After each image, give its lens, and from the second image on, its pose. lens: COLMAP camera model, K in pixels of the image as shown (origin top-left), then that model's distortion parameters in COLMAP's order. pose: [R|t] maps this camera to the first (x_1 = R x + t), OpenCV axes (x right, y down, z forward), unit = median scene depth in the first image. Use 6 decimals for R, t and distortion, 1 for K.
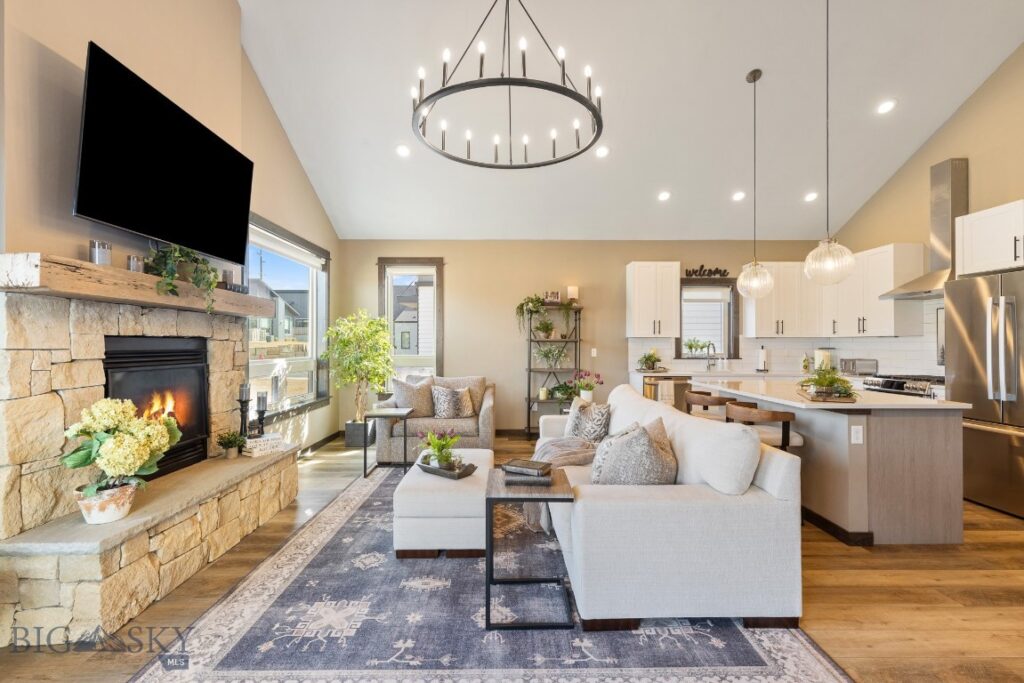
lens RADIAL K [[456.7, 0, 512.0], [0, 456.7, 341.5], [0, 0, 1]] dist [0.001187, -0.000164]
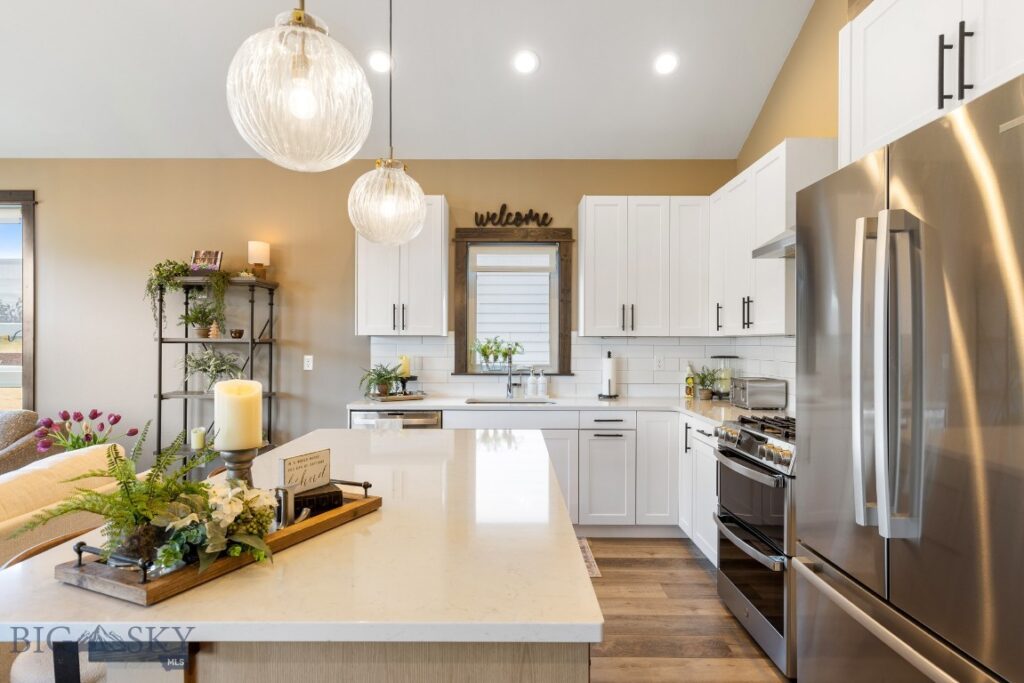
lens RADIAL K [[562.9, 0, 510.6], [0, 562.9, 345.7], [0, 0, 1]] dist [0.005256, 0.000879]
pose [[0.999894, 0.002837, -0.014311, 0.441587], [-0.002691, 0.999944, 0.010202, -0.004315], [0.014339, -0.010163, 0.999846, 0.323709]]
